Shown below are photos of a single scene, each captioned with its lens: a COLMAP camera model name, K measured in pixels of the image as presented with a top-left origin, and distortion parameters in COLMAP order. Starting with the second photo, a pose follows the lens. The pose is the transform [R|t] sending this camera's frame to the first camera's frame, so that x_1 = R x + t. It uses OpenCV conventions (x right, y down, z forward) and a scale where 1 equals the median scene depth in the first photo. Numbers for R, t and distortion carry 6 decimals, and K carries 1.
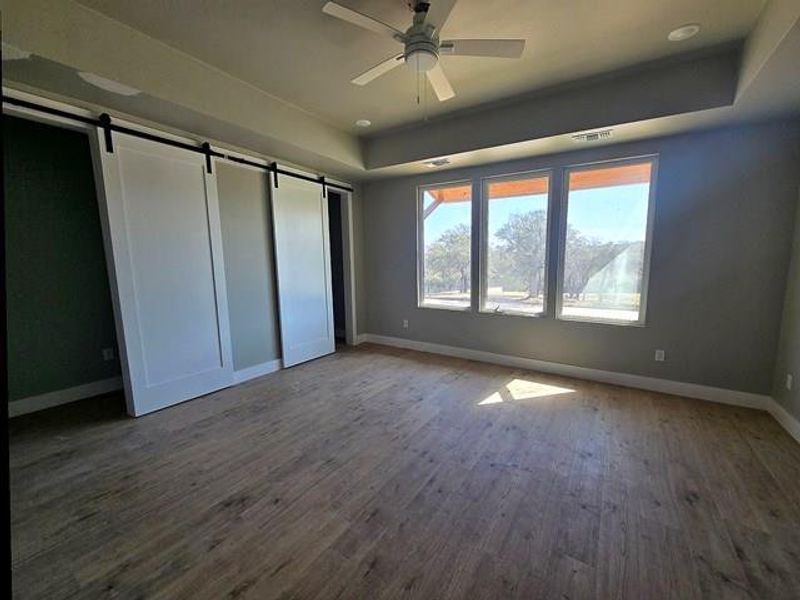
lens RADIAL K [[329.7, 0, 398.0], [0, 329.7, 302.8], [0, 0, 1]] dist [-0.002138, 0.001967]
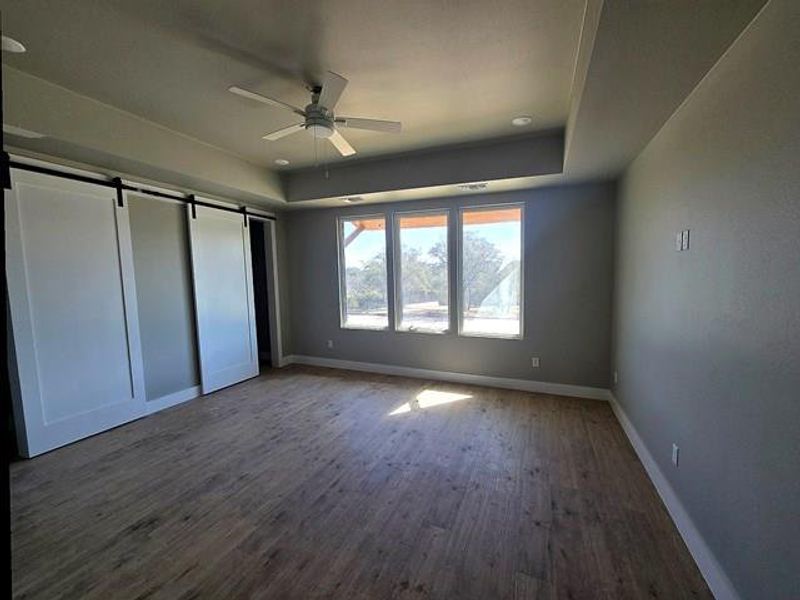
lens RADIAL K [[329.7, 0, 399.1], [0, 329.7, 301.0], [0, 0, 1]] dist [-0.002138, 0.001967]
pose [[0.982853, -0.020535, 0.183243, 0.086070], [0.030181, 0.998293, -0.050007, -0.025451], [-0.181903, 0.054680, 0.981795, -0.150041]]
